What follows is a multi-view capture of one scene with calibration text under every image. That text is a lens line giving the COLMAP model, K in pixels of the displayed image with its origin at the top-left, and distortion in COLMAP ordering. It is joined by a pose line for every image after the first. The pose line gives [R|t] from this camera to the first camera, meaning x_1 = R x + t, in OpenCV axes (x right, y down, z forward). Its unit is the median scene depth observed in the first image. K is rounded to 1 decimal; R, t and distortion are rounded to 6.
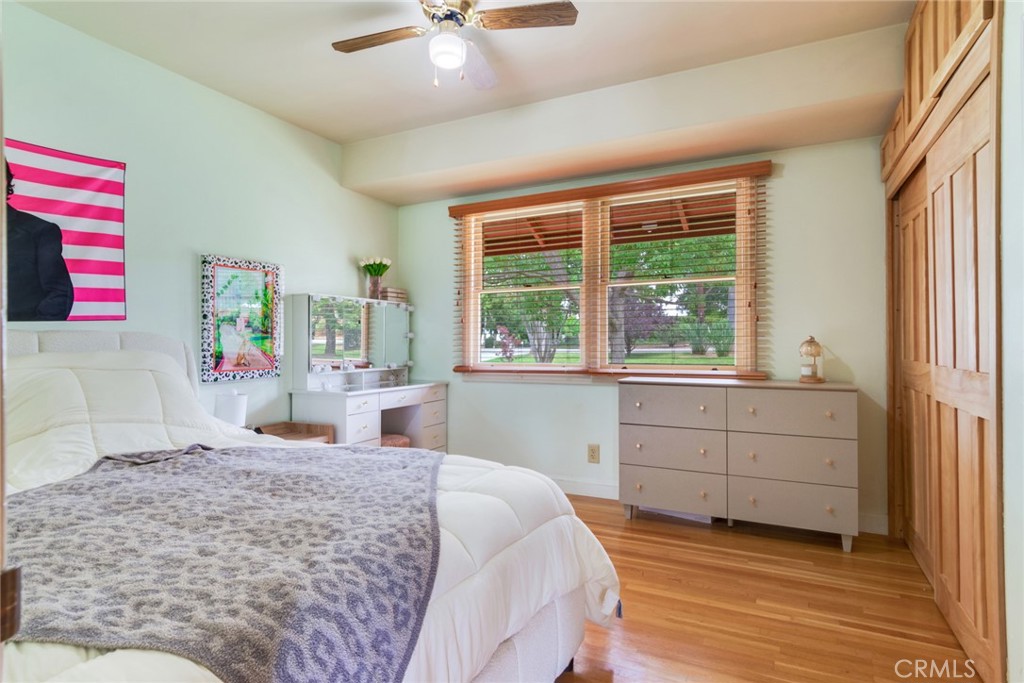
lens RADIAL K [[552.5, 0, 511.5], [0, 552.5, 338.1], [0, 0, 1]] dist [-0.005248, -0.001085]
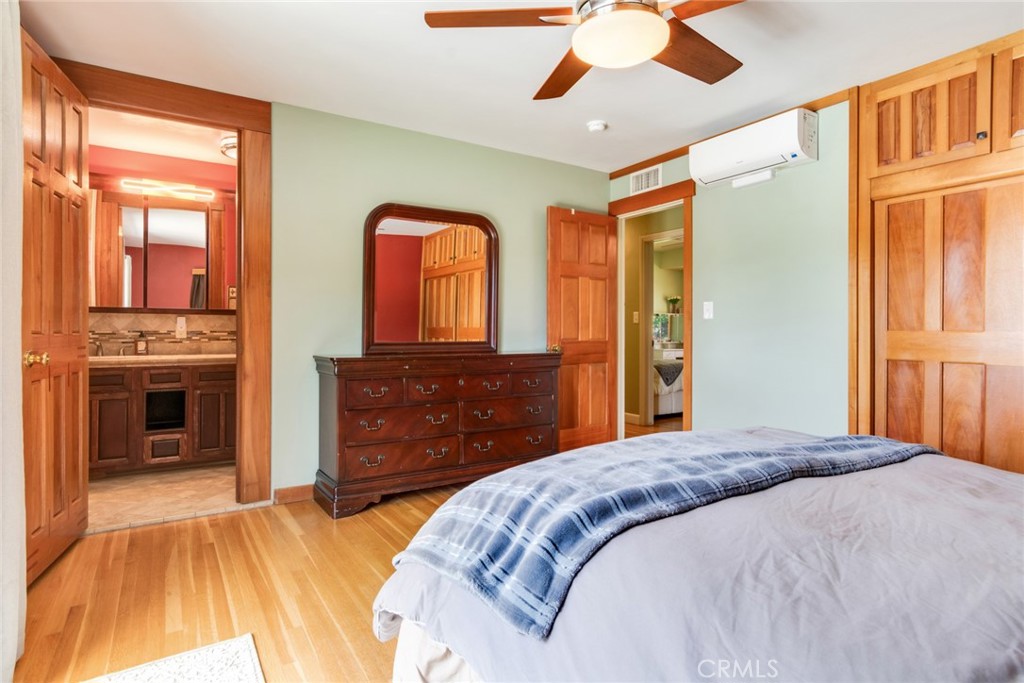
lens RADIAL K [[552.5, 0, 512.1], [0, 552.5, 336.3], [0, 0, 1]] dist [-0.005248, -0.001085]
pose [[0.857154, 0.000015, -0.515061, 0.397257], [0.006871, 0.999911, 0.011464, -0.001651], [0.515015, -0.013365, 0.857077, -1.465665]]
